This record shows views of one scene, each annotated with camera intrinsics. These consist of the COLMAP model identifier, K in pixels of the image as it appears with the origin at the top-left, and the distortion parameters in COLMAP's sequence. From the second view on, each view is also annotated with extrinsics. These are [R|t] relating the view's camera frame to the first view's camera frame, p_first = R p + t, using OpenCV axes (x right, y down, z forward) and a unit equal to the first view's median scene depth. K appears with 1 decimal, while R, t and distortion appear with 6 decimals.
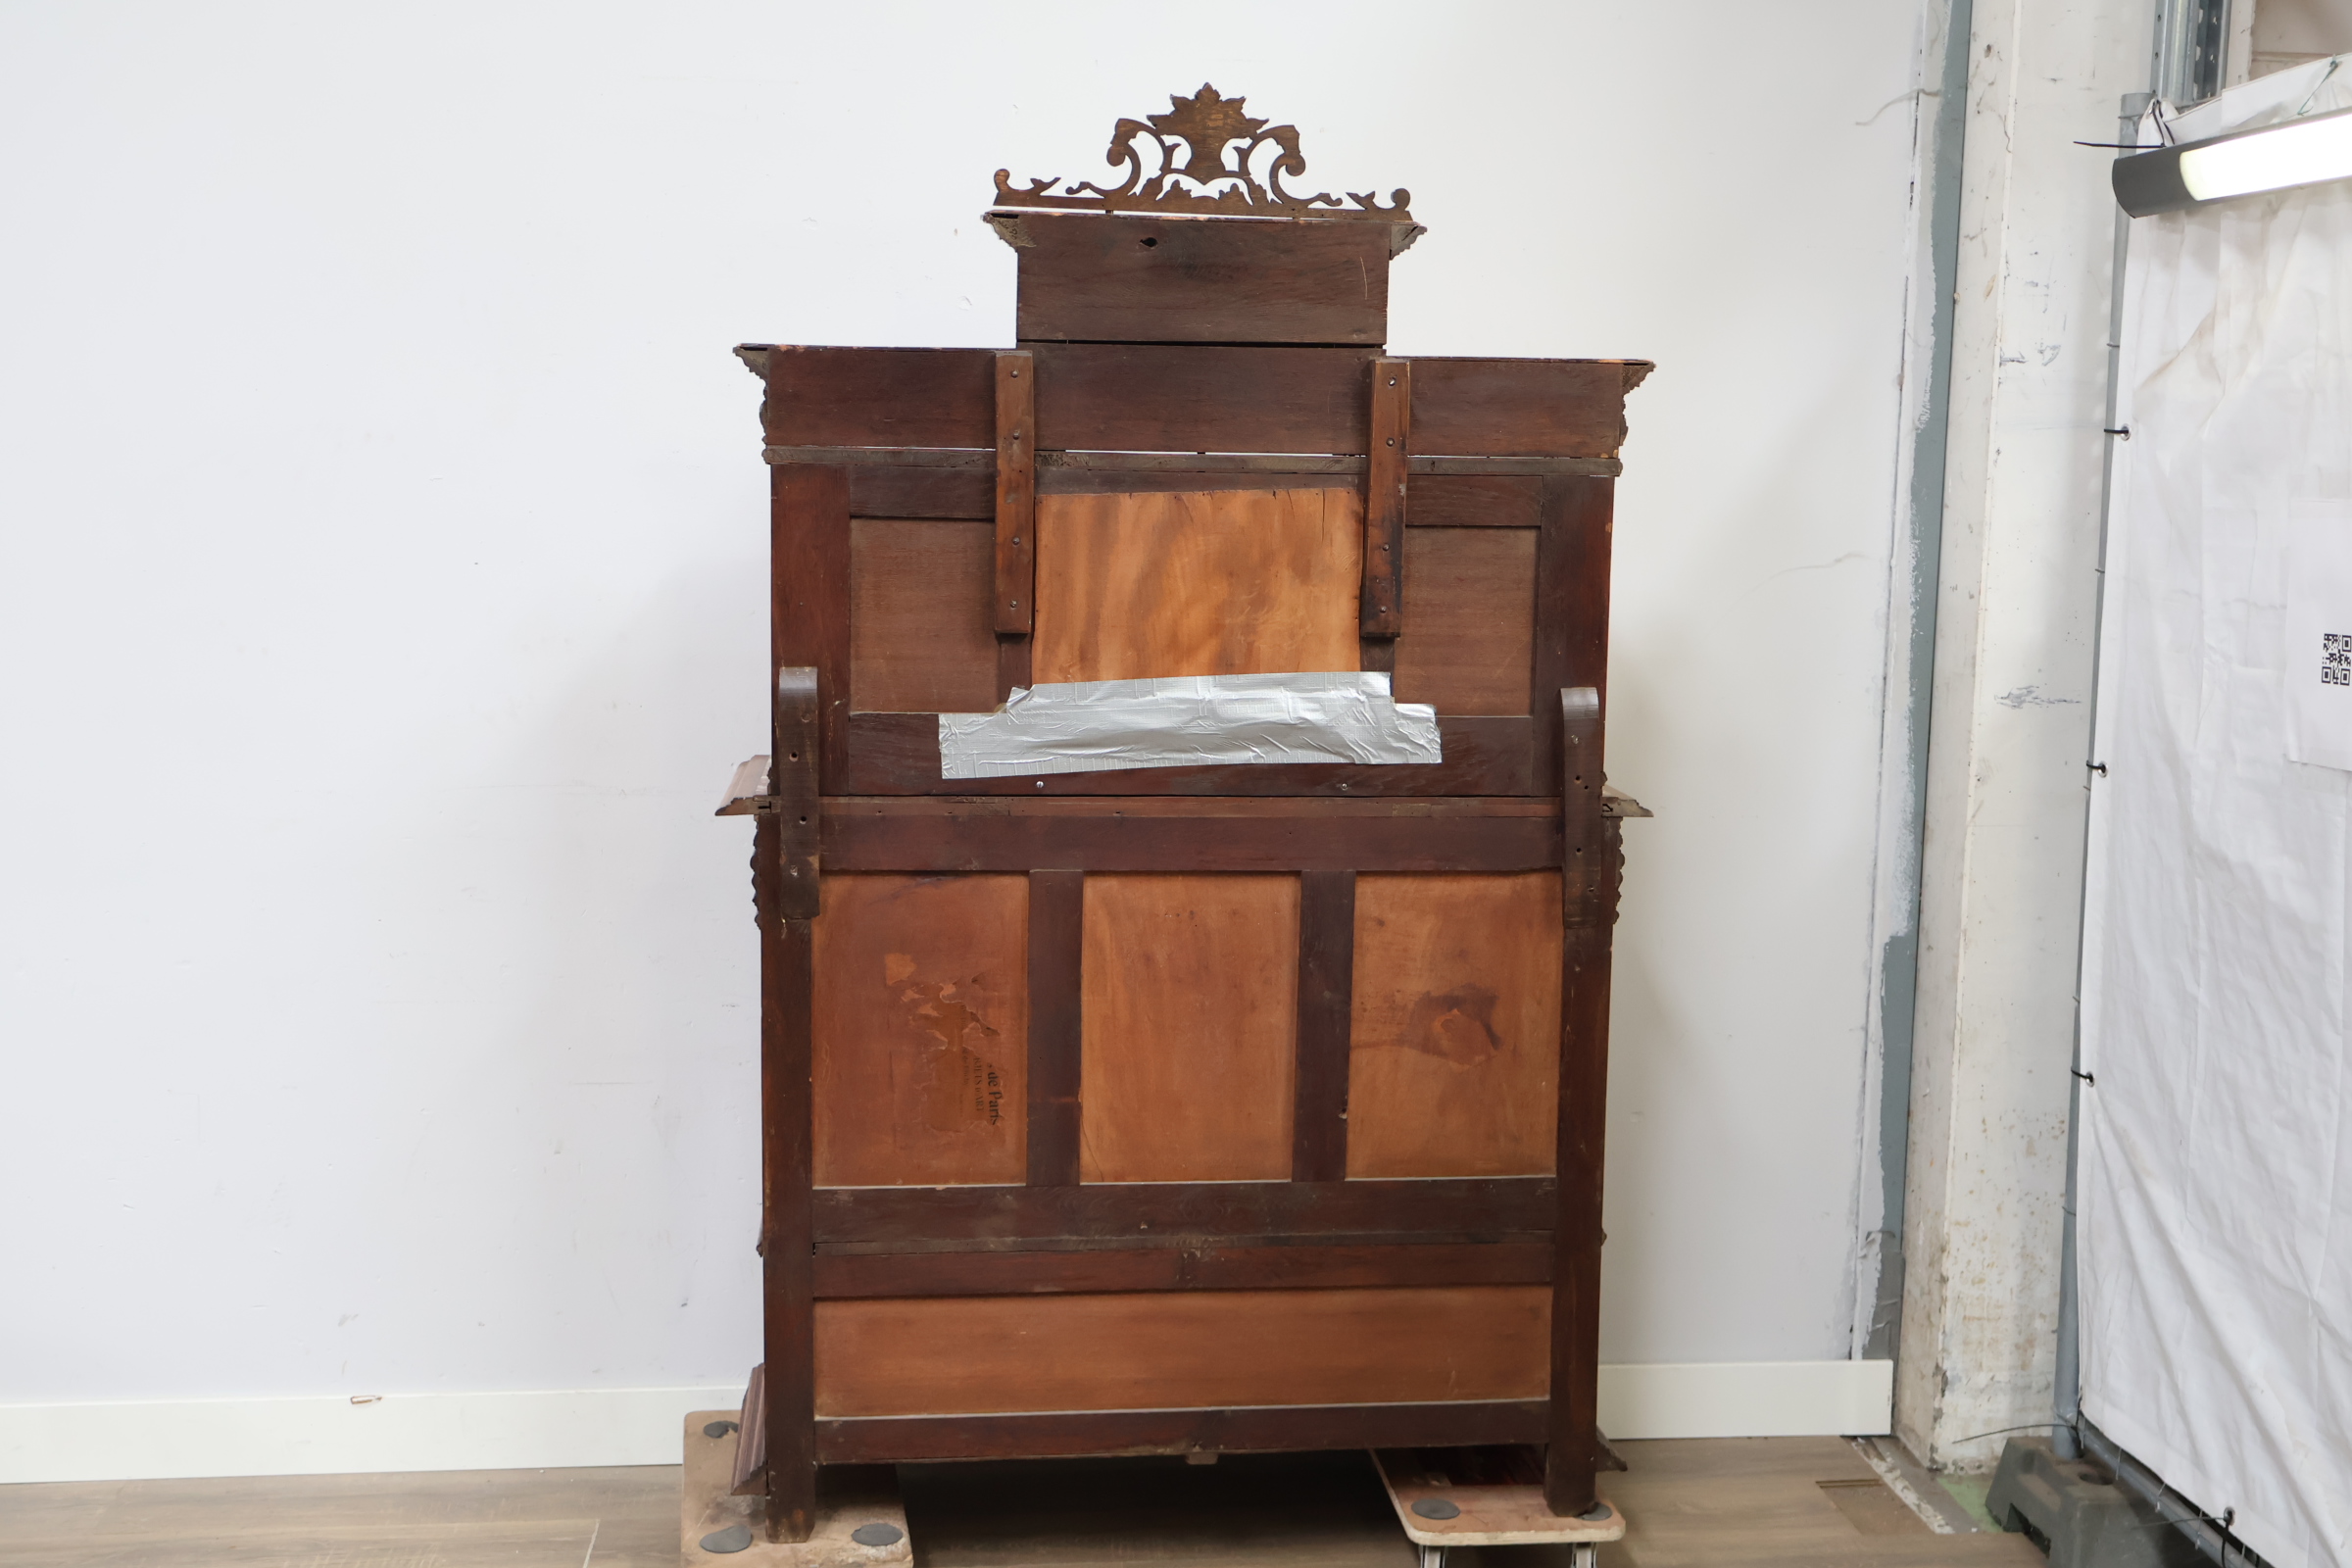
lens RADIAL K [[2603.6, 0, 1178.0], [0, 2603.6, 790.5], [0, 0, 1]] dist [0.018101, 0.000000]
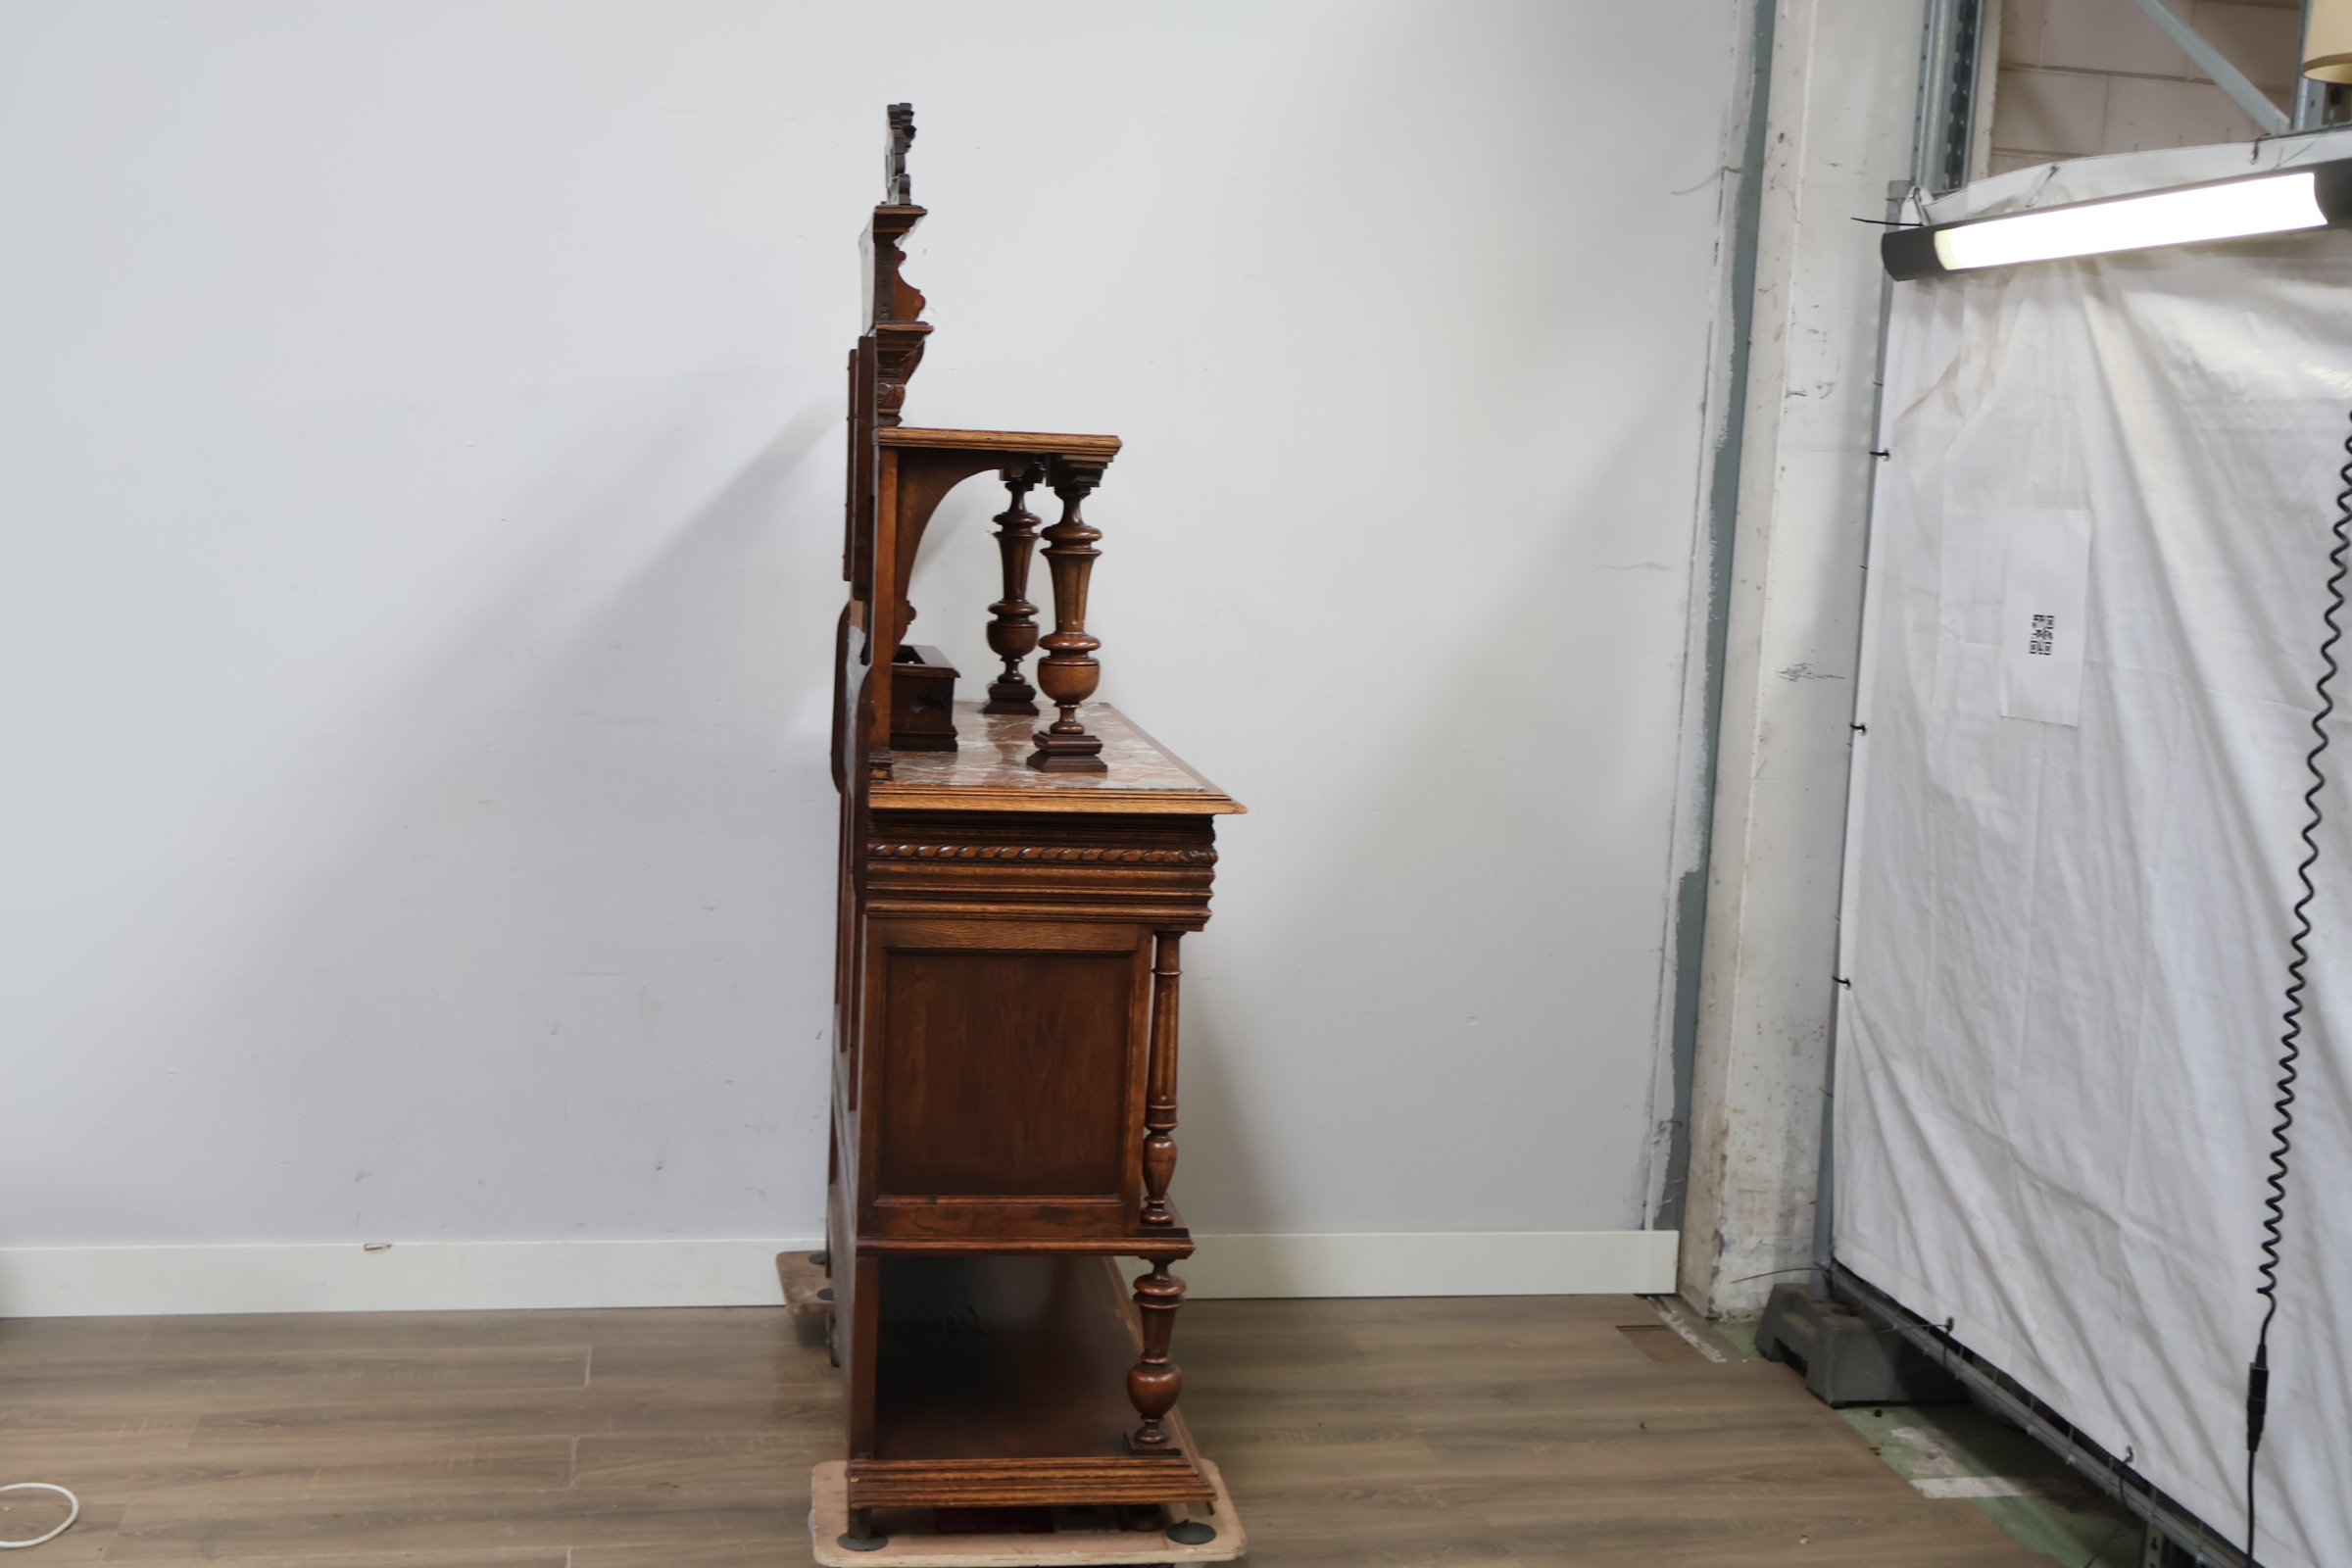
lens RADIAL K [[2603.6, 0, 1176.5], [0, 2603.6, 789.2], [0, 0, 1]] dist [0.018101, 0.000000]
pose [[0.995420, 0.022795, 0.092841, -0.073850], [-0.022080, 0.999718, -0.008730, 0.035234], [-0.093014, 0.006640, 0.995643, -0.175371]]
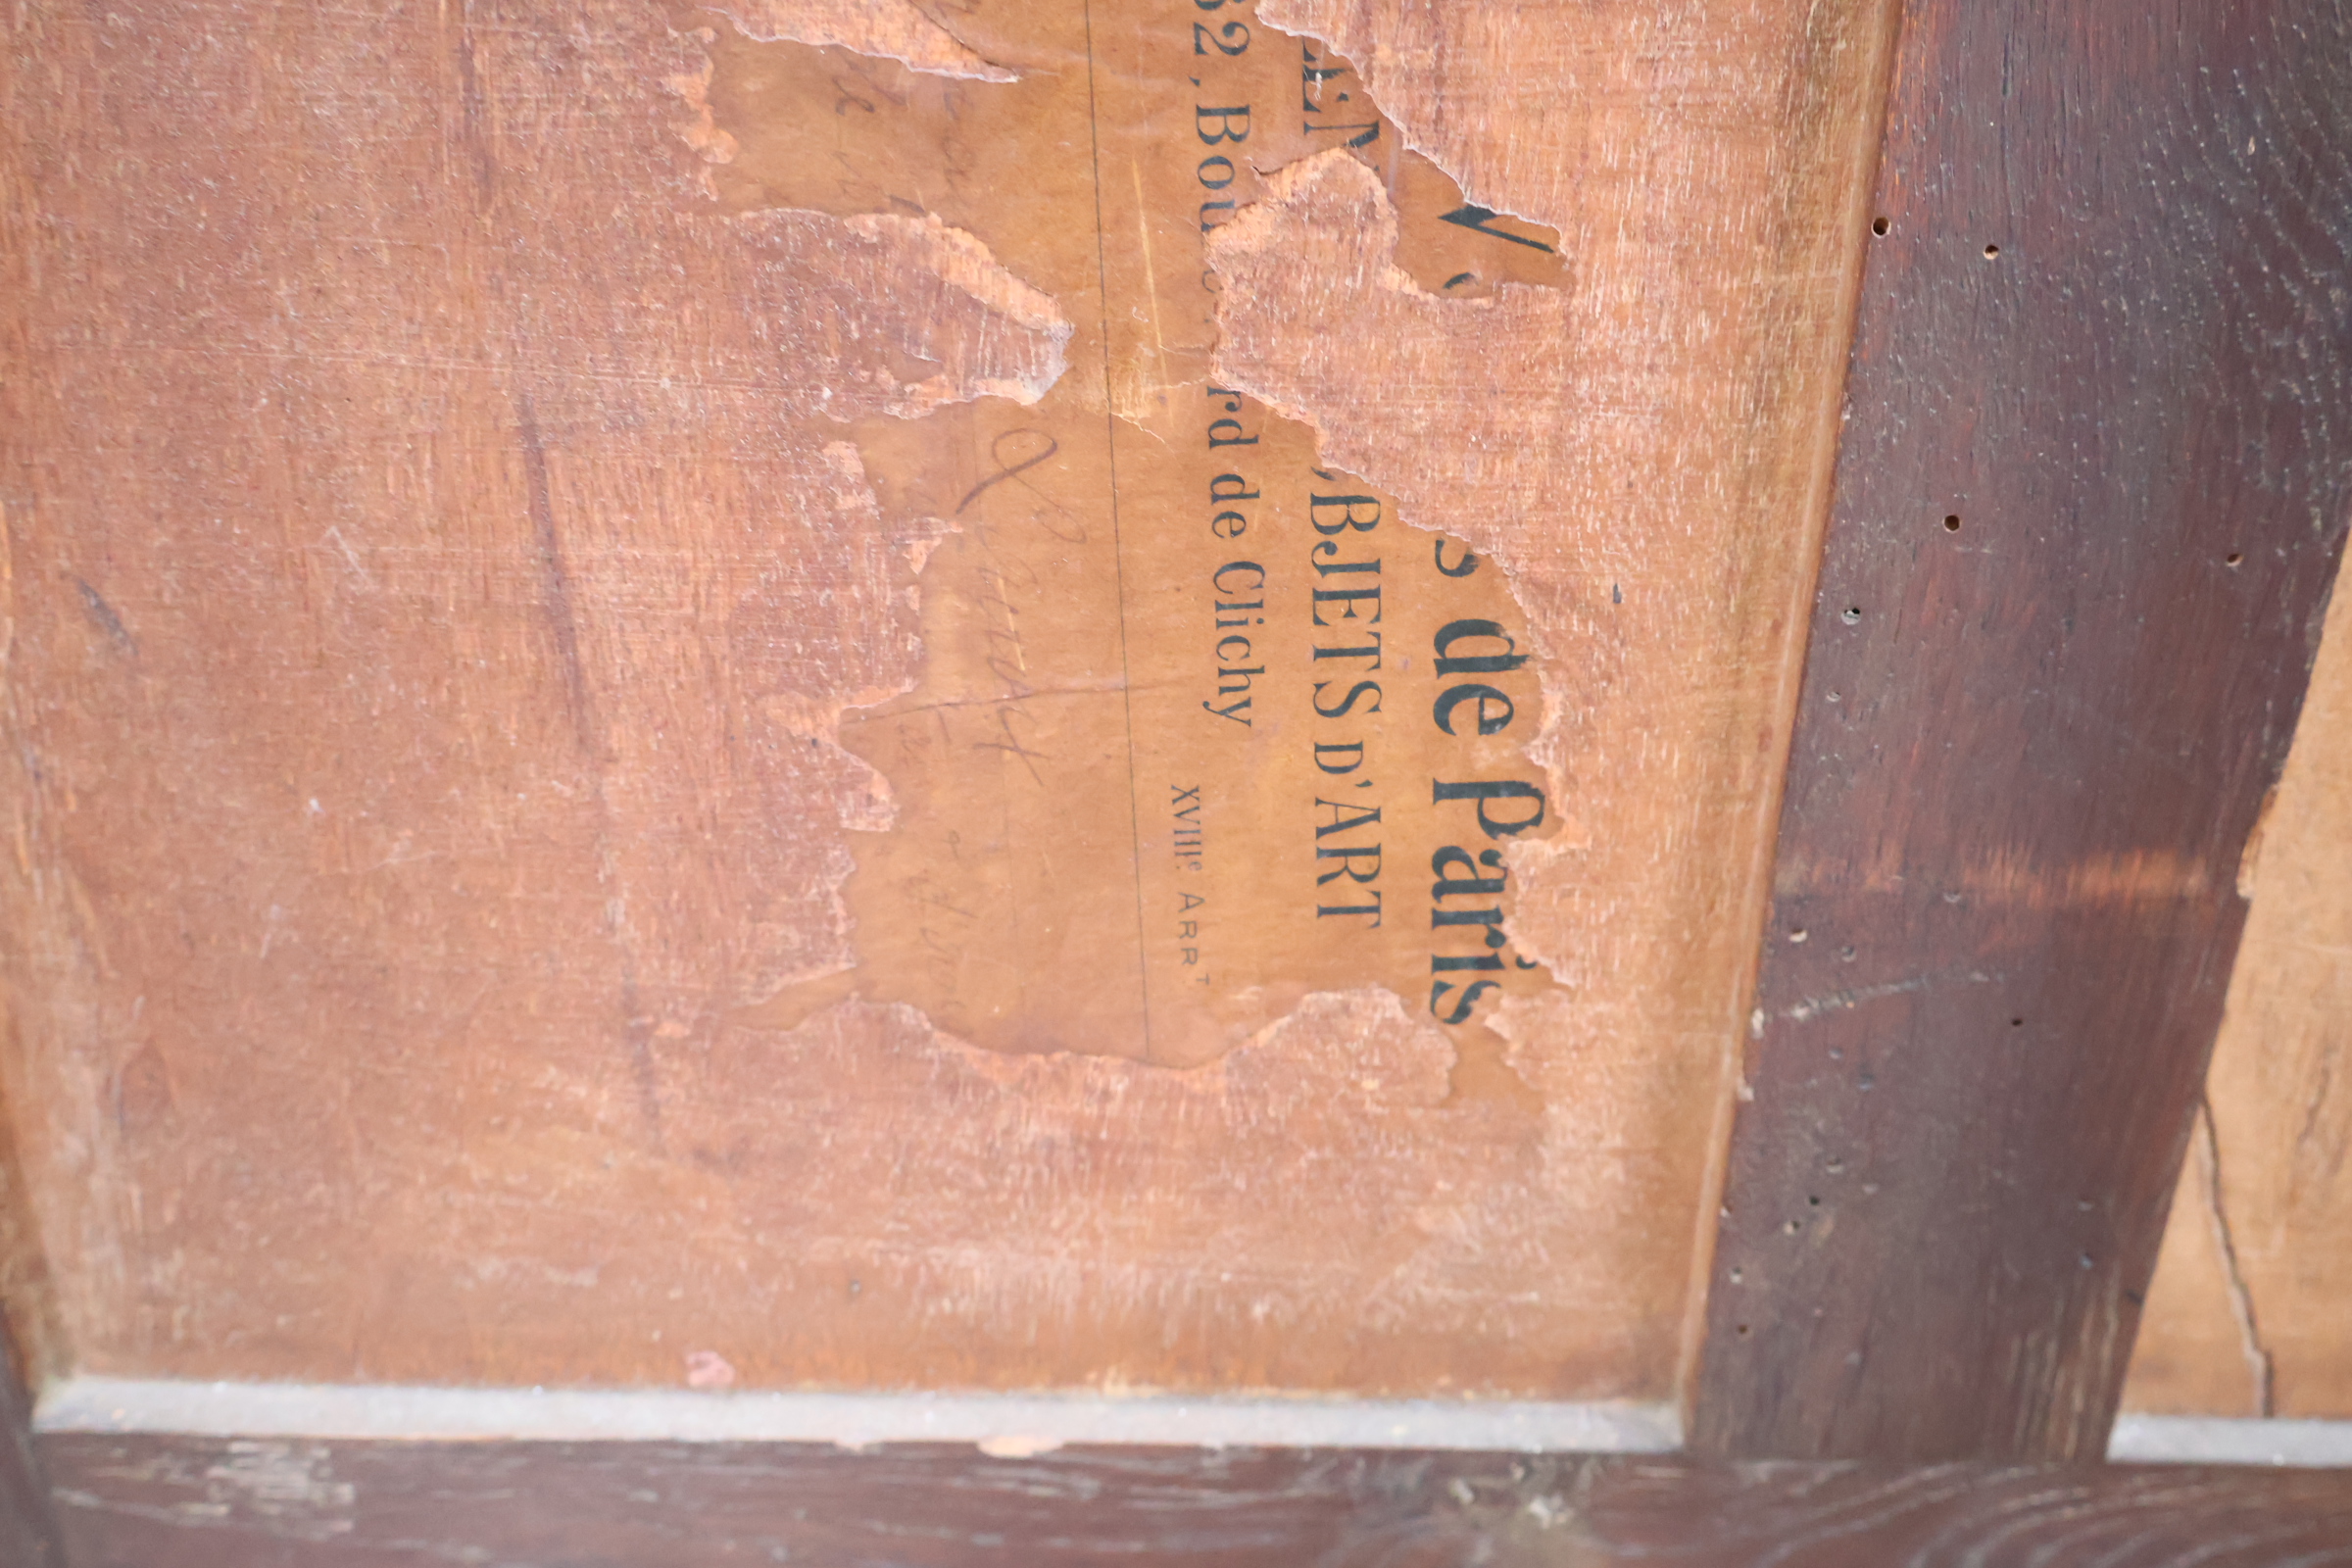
lens RADIAL K [[2603.6, 0, 1175.9], [0, 2603.6, 781.6], [0, 0, 1]] dist [0.018101, 0.000000]
pose [[0.993948, 0.052132, -0.096694, -0.064197], [-0.014691, 0.935396, 0.353298, 0.067110], [0.108865, -0.349739, 0.930500, 0.788049]]
